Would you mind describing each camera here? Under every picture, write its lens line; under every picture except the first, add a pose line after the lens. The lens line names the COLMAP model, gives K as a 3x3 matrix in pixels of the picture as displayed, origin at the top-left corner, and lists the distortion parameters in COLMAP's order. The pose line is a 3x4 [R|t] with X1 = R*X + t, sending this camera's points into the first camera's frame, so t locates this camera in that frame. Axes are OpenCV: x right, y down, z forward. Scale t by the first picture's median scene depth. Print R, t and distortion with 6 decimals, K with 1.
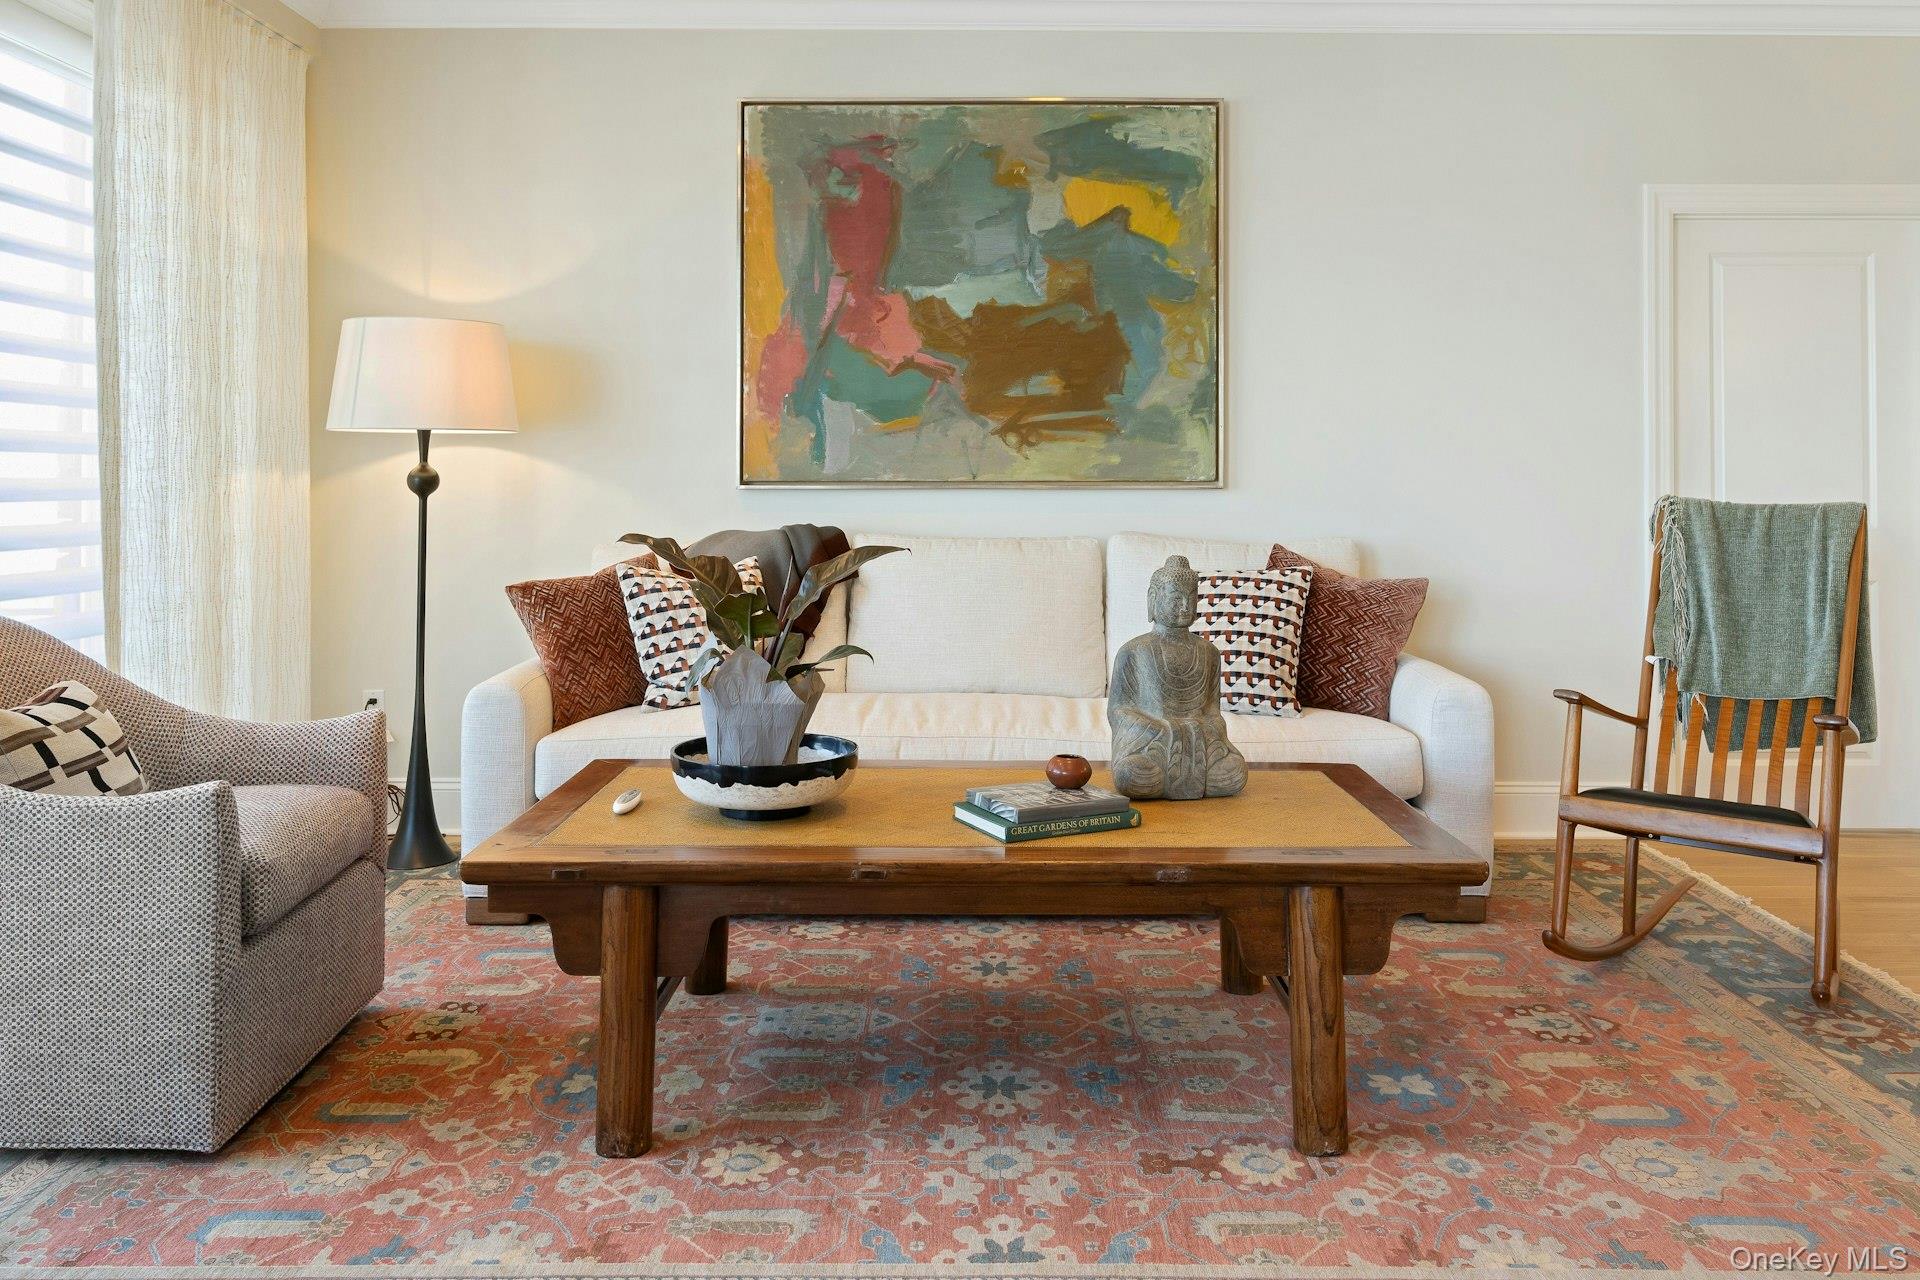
lens RADIAL K [[1515.6, 0, 1006.4], [0, 1515.6, 448.8], [0, 0, 1]] dist [-0.003891, 0.011183]
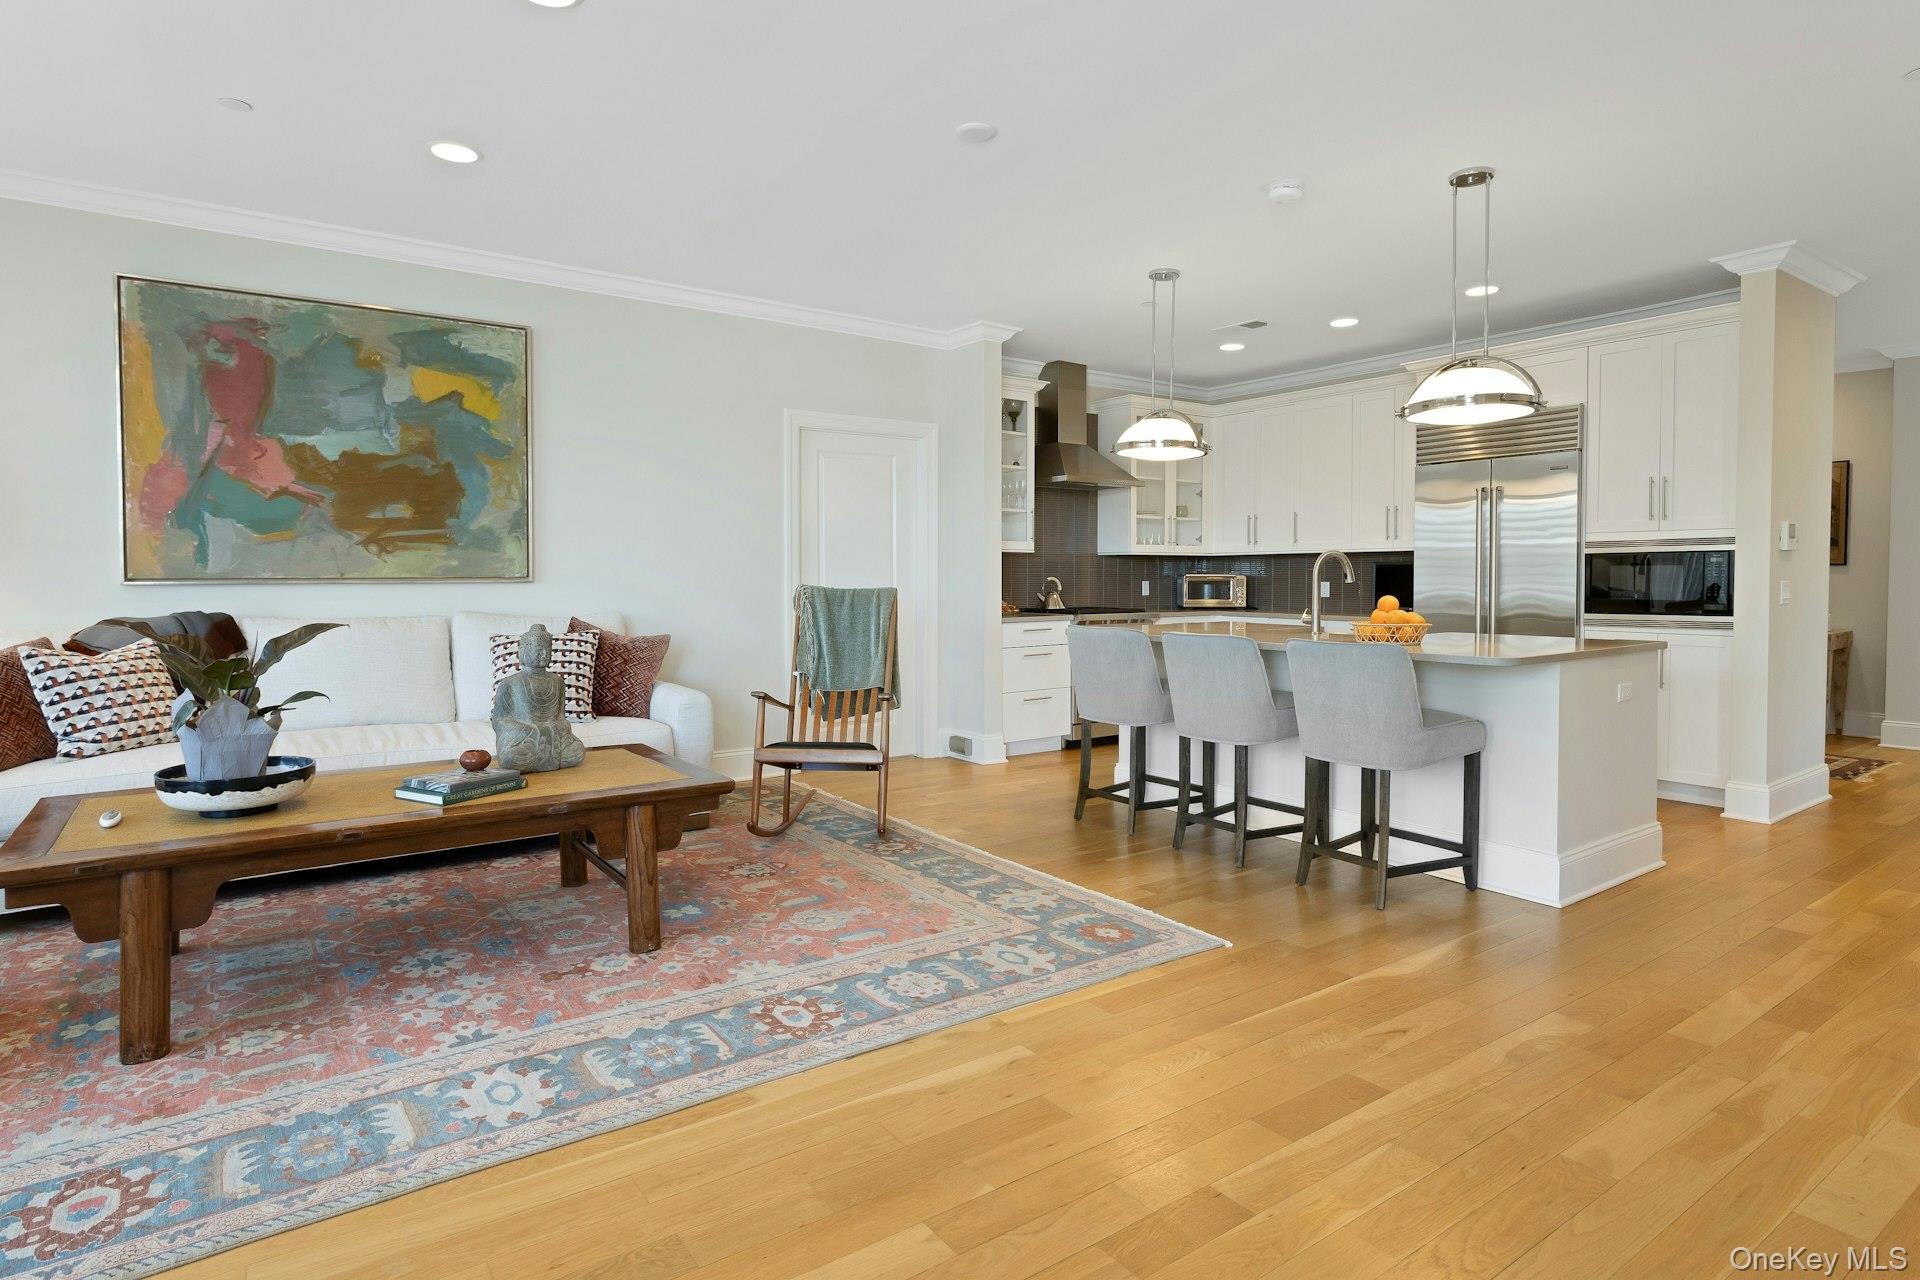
lens RADIAL K [[1018.7, 0, 960.3], [0, 1018.7, 601.1], [0, 0, 1]] dist [-0.000877, 0.000790]
pose [[0.823138, -0.016850, 0.567591, -0.111342], [-0.009655, 0.999000, 0.043659, -0.005130], [-0.567759, -0.041417, 0.822152, -0.128611]]
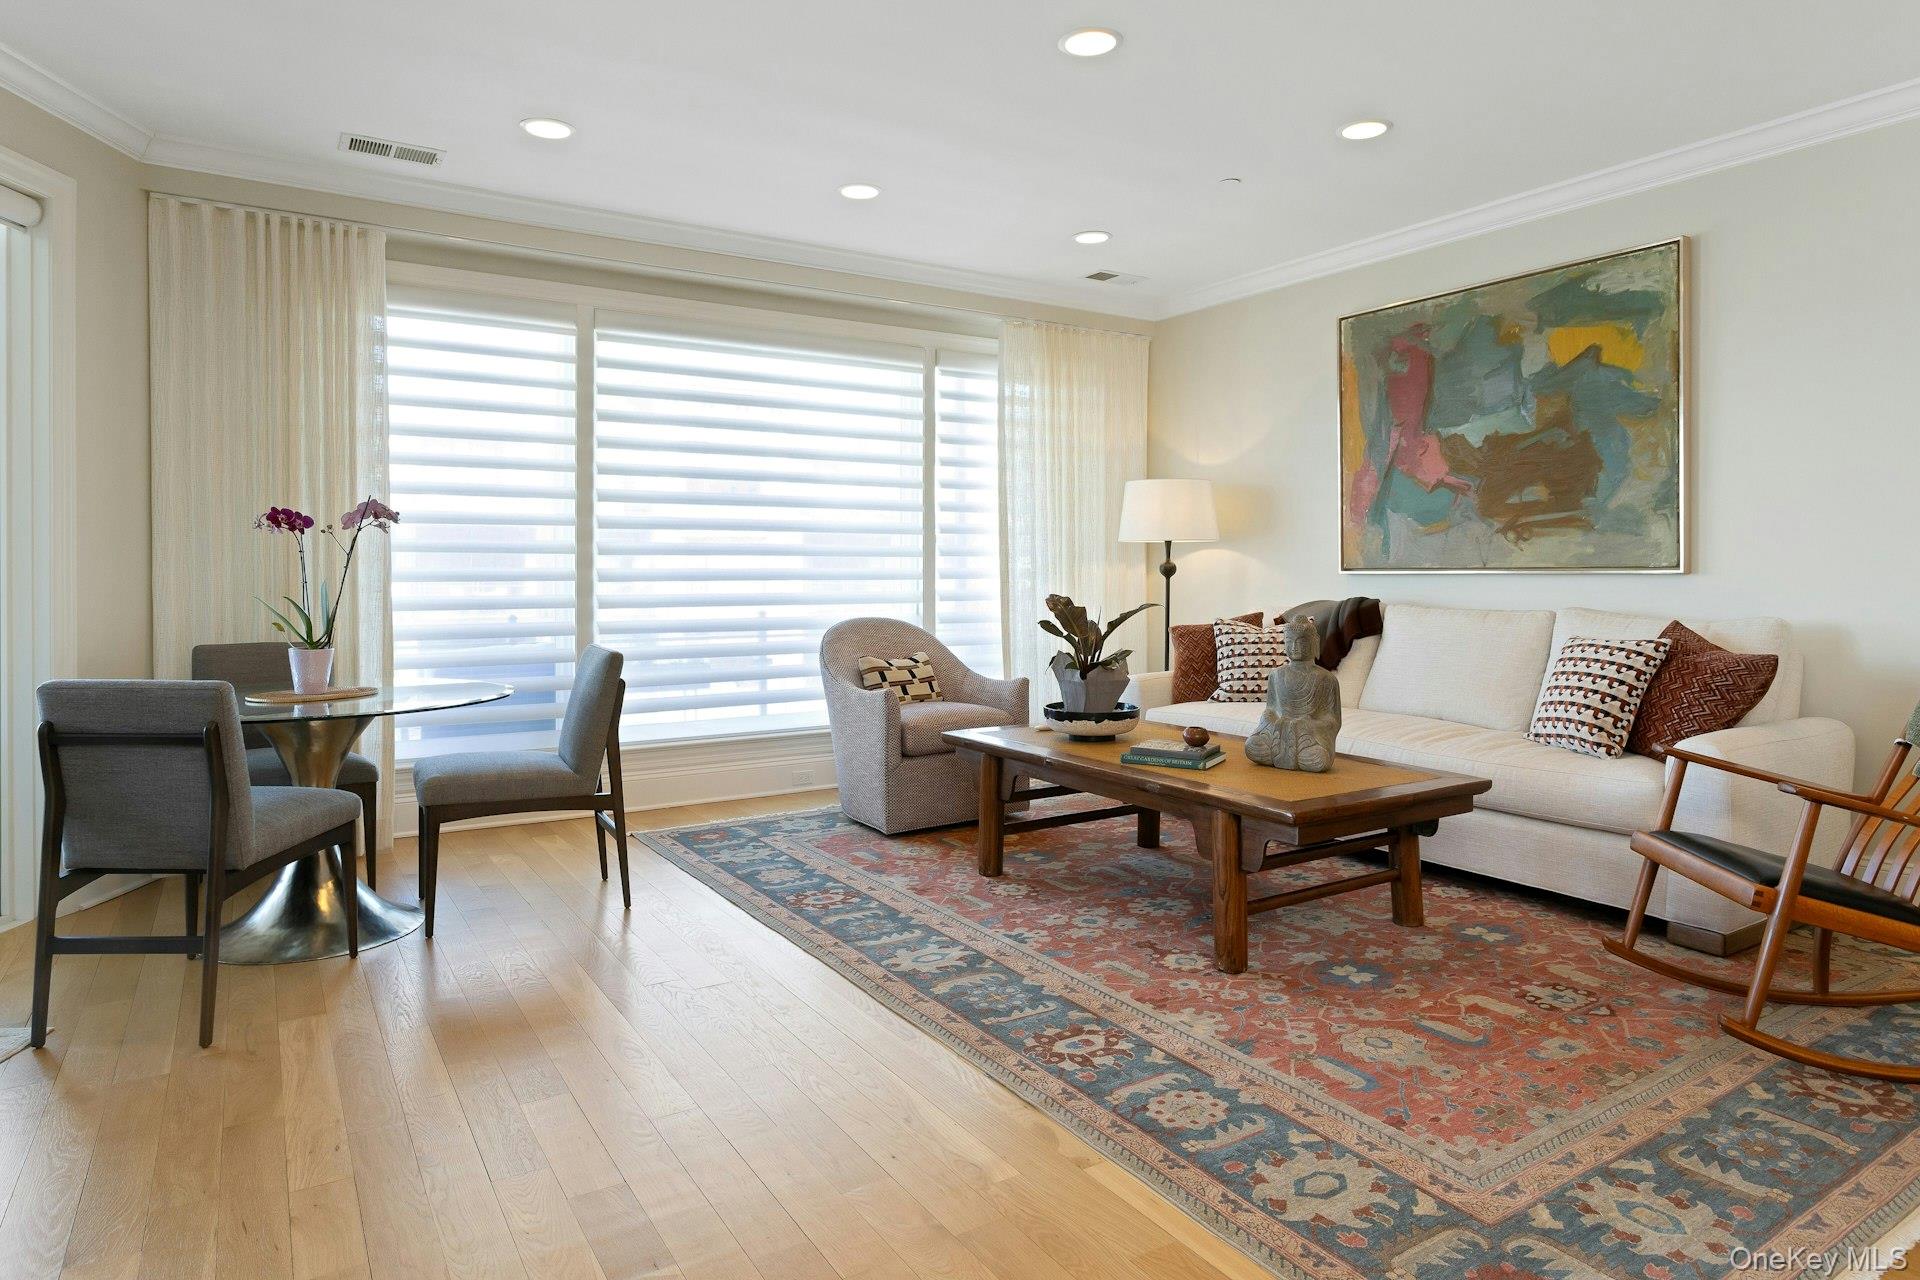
lens RADIAL K [[1087.3, 0, 851.0], [0, 1087.3, 566.8], [0, 0, 1]] dist [-0.001695, 0.000558]
pose [[0.493377, -0.004890, -0.869802, 0.702352], [0.018339, 0.999820, 0.004781, 0.006976], [0.869622, -0.018311, 0.493378, 0.045161]]
